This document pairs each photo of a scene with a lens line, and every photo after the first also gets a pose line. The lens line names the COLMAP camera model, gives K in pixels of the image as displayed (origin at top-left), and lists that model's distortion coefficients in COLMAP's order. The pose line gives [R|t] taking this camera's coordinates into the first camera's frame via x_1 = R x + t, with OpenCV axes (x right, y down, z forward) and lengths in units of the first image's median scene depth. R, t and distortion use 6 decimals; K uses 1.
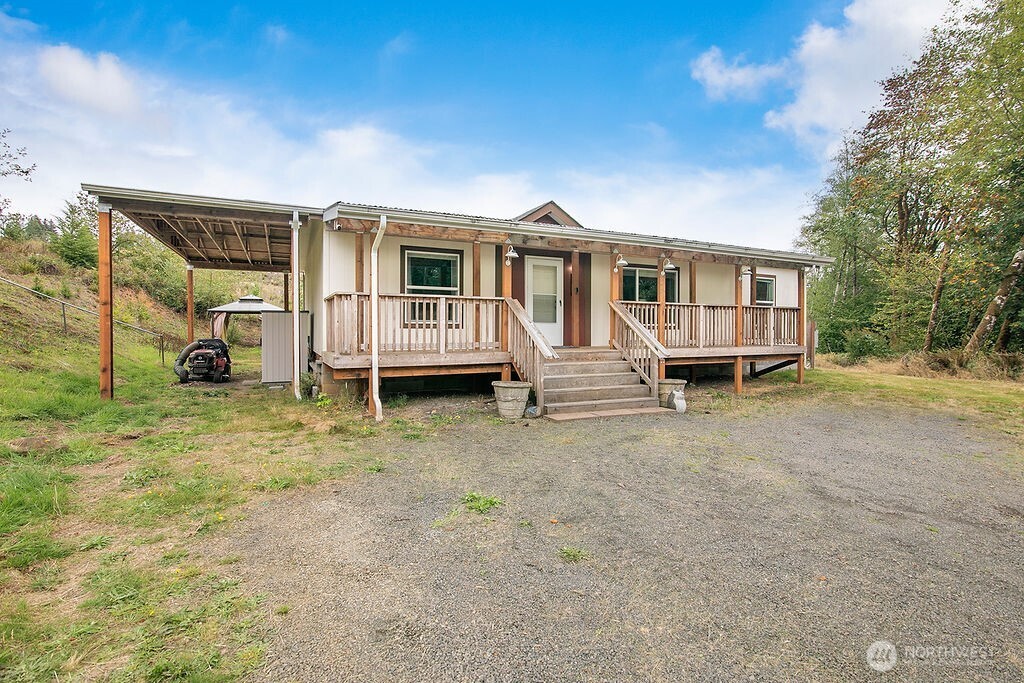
lens RADIAL K [[474.8, 0, 512.8], [0, 474.8, 341.9], [0, 0, 1]] dist [-0.001065, 0.000752]
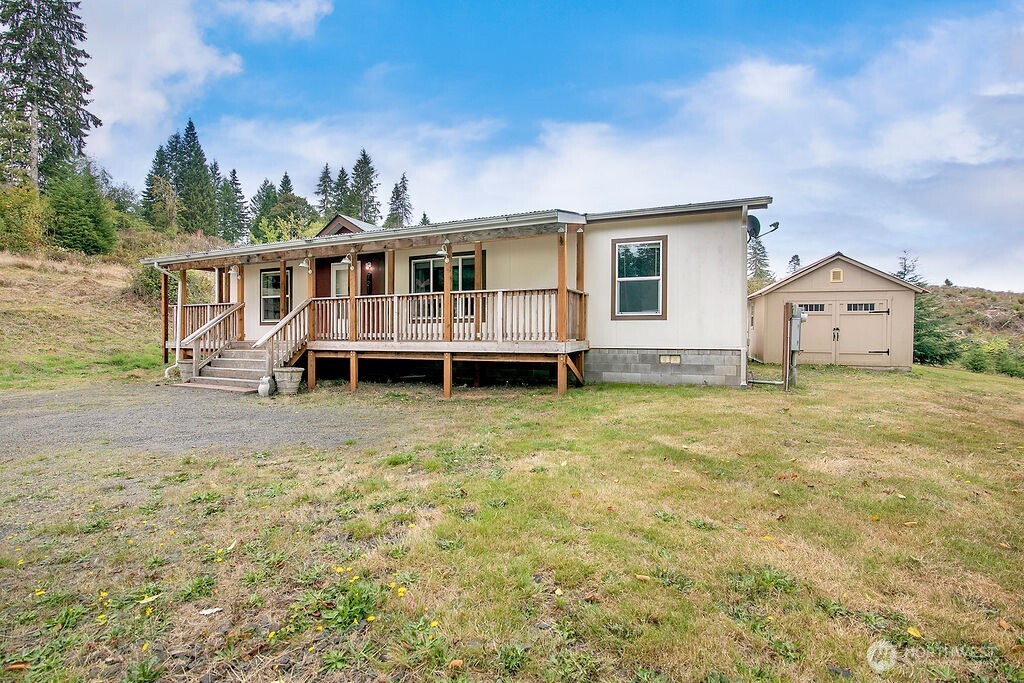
lens RADIAL K [[474.8, 0, 512.7], [0, 474.8, 339.2], [0, 0, 1]] dist [-0.001065, 0.000752]
pose [[0.649958, 0.011155, -0.759888, 1.044854], [-0.003835, 0.999928, 0.011399, -0.002795], [0.759960, -0.004494, 0.649954, 0.467342]]
